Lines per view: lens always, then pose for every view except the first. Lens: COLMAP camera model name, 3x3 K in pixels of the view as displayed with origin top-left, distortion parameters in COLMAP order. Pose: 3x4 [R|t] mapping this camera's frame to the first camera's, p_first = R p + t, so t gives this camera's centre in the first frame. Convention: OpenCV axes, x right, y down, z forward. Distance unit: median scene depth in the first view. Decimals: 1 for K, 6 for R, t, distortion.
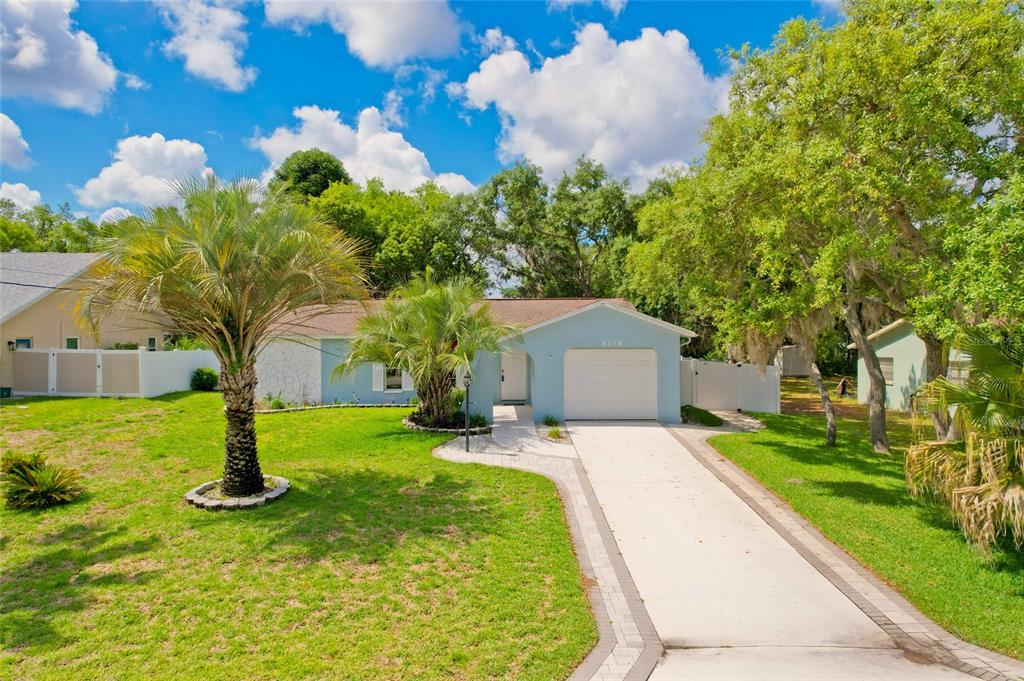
lens RADIAL K [[650.7, 0, 514.6], [0, 650.7, 343.9], [0, 0, 1]] dist [-0.086901, 0.078623]
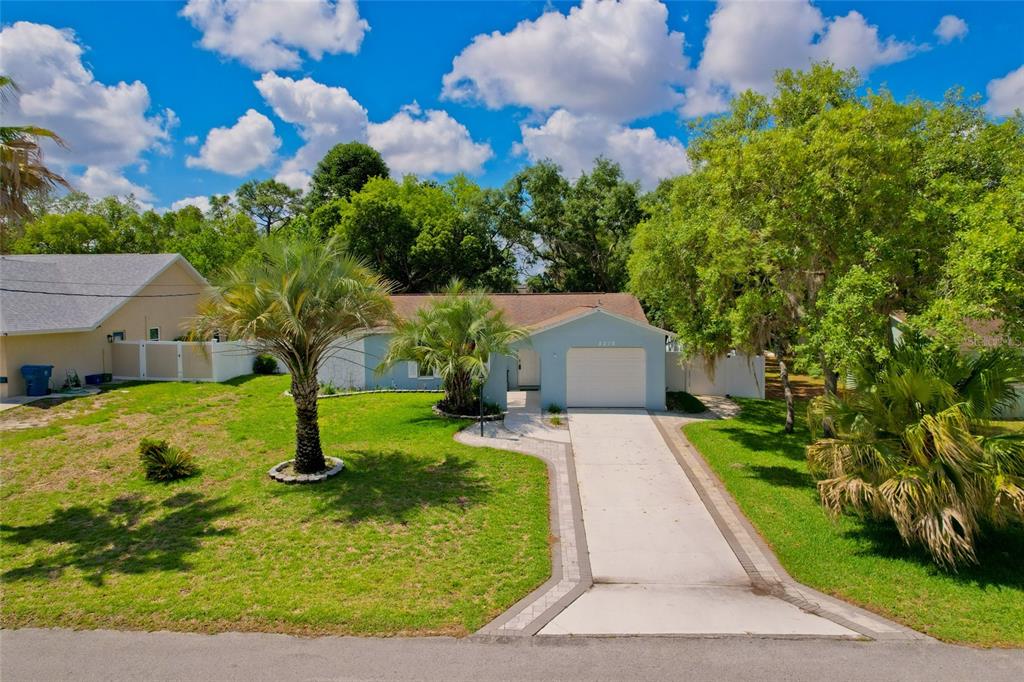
lens RADIAL K [[650.7, 0, 514.6], [0, 650.7, 344.4], [0, 0, 1]] dist [-0.086901, 0.078623]
pose [[0.998196, 0.001504, -0.060027, 0.084411], [0.001925, 0.998372, 0.057013, -0.106696], [0.060015, -0.057026, 0.996567, -0.302866]]
